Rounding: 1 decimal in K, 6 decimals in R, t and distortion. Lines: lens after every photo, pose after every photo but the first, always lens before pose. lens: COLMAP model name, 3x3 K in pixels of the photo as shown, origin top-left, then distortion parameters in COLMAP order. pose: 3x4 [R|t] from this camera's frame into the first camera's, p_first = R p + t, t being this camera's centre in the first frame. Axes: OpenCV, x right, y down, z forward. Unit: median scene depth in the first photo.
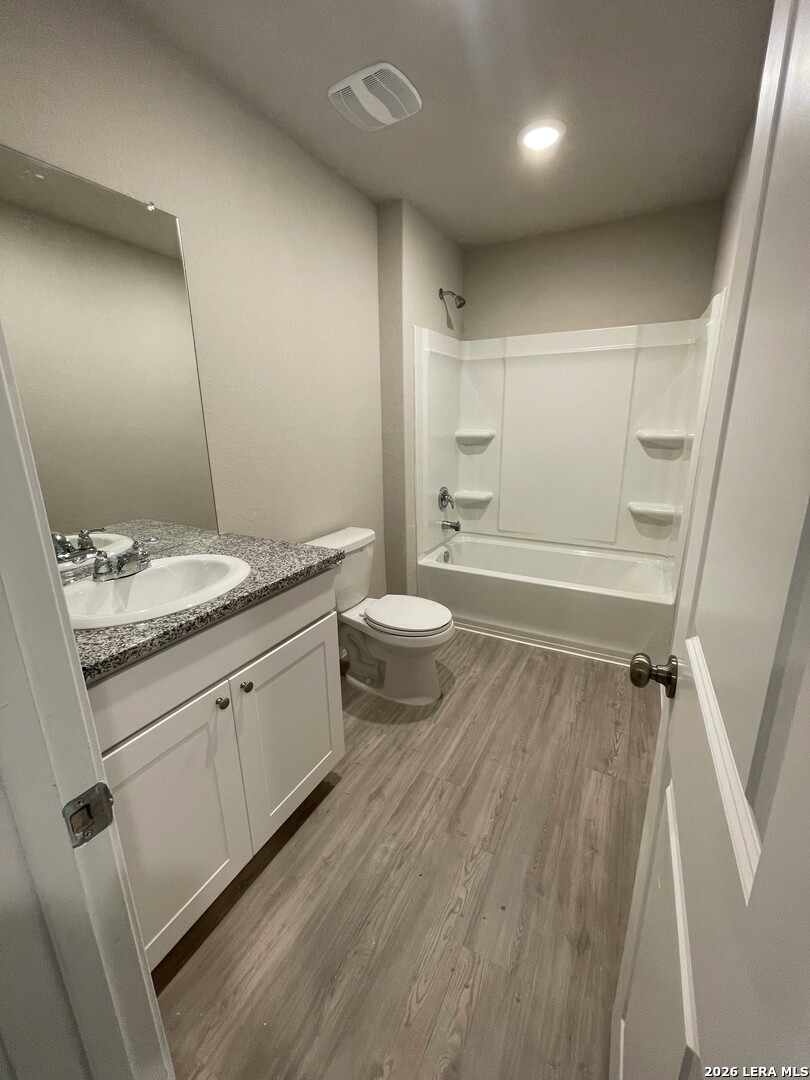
lens RADIAL K [[429.2, 0, 403.4], [0, 429.2, 529.1], [0, 0, 1]] dist [0.000950, 0.000147]
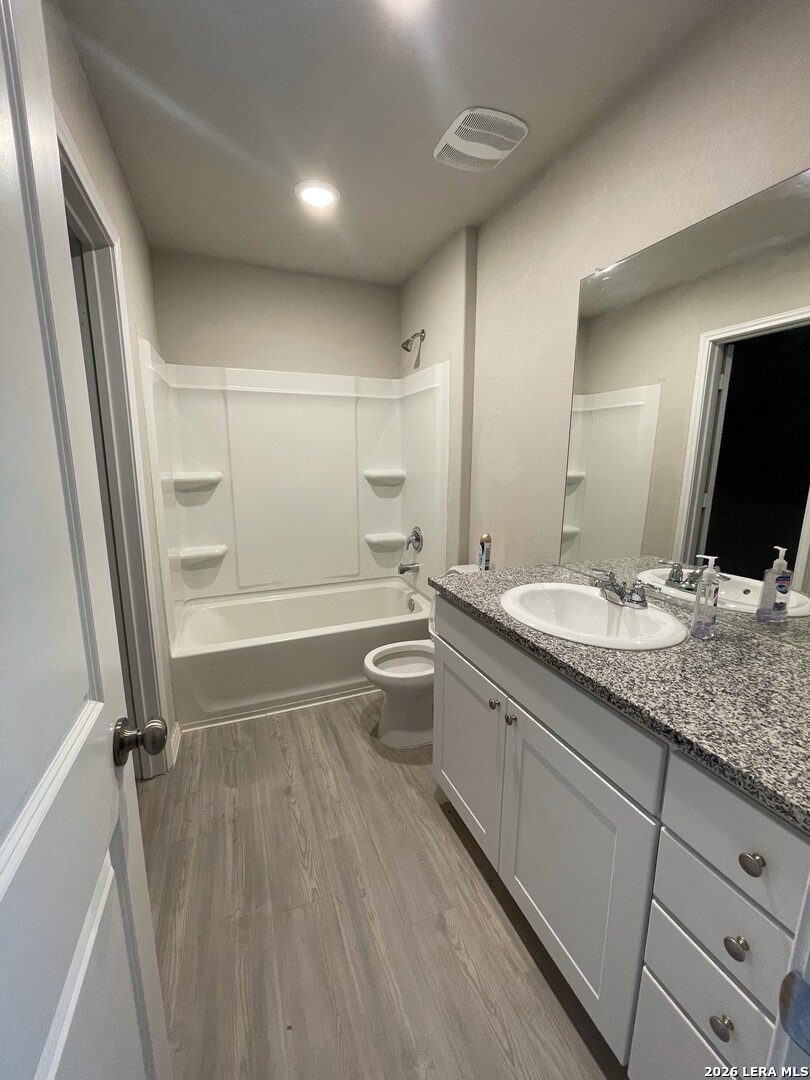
lens RADIAL K [[438.1, 0, 405.0], [0, 438.1, 540.0], [0, 0, 1]] dist [0.000444, 0.000065]
pose [[0.642828, -0.138836, 0.753324, -0.242456], [0.189329, 0.981723, 0.019371, -0.051107], [-0.742244, 0.130174, 0.657365, 0.186884]]
